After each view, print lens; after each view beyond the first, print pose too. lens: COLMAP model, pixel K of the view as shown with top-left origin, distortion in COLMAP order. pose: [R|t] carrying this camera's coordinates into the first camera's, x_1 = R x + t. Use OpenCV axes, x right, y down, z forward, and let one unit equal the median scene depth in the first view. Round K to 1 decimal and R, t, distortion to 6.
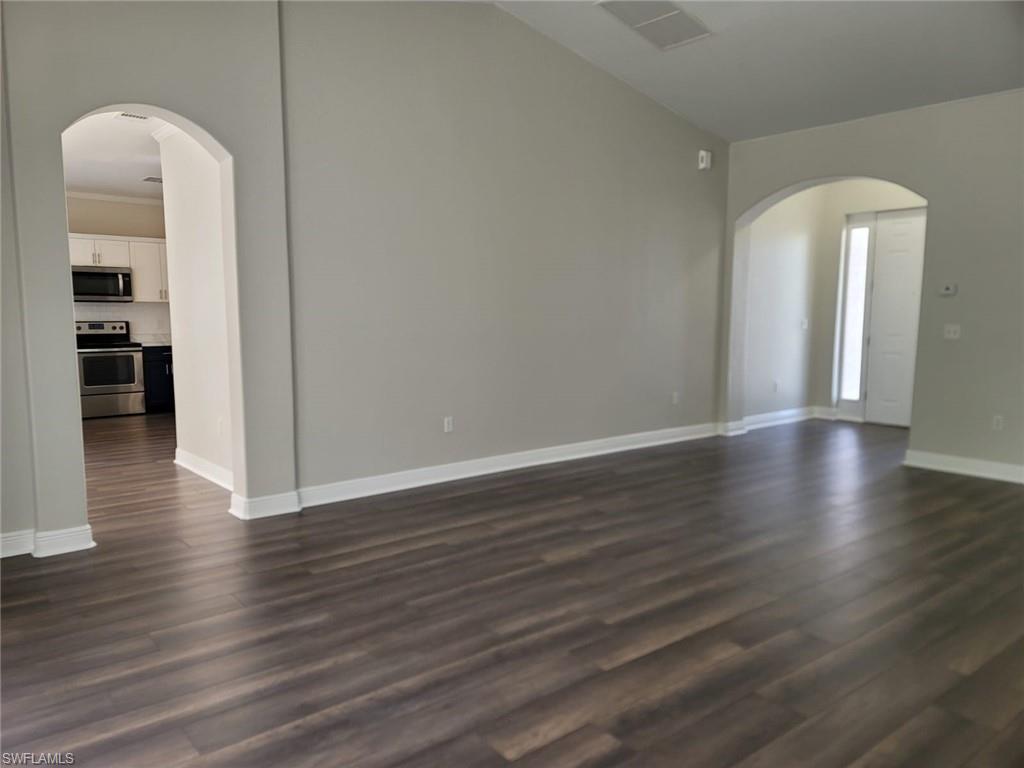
lens RADIAL K [[746.3, 0, 508.7], [0, 746.3, 386.0], [0, 0, 1]] dist [0.034933, -0.010949]
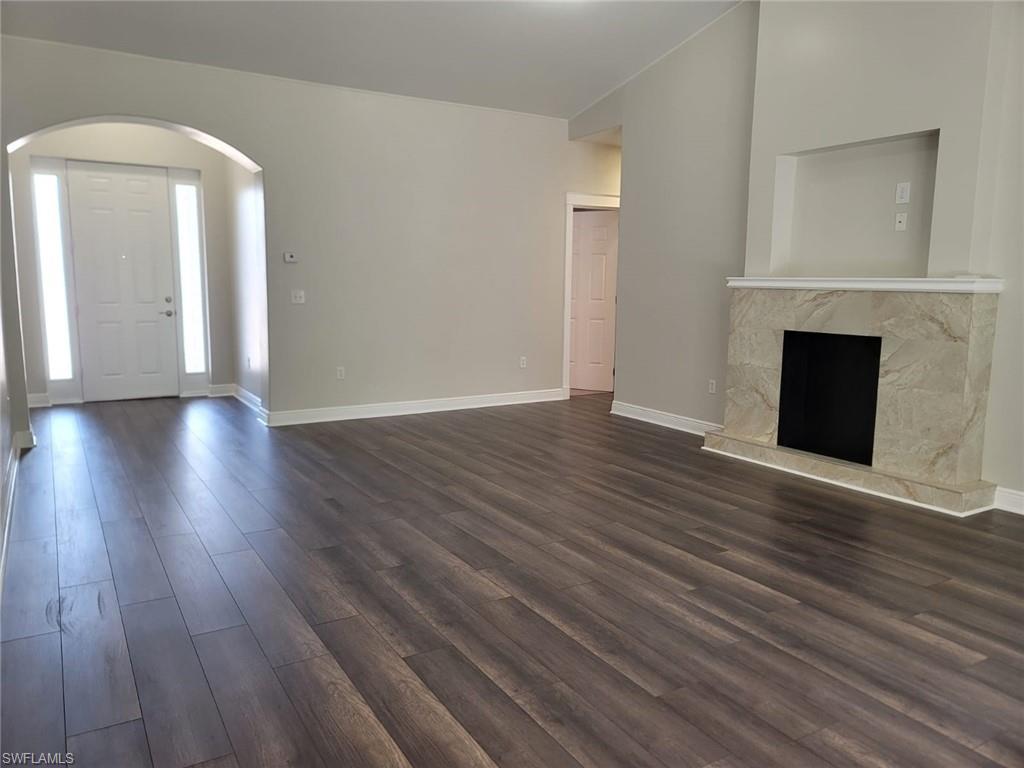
lens RADIAL K [[746.3, 0, 502.4], [0, 746.3, 380.1], [0, 0, 1]] dist [0.034933, -0.010949]
pose [[0.148144, -0.133687, 0.979888, -0.804848], [0.093696, 0.988262, 0.120664, -0.100916], [-0.984517, 0.073936, 0.158931, 1.005525]]
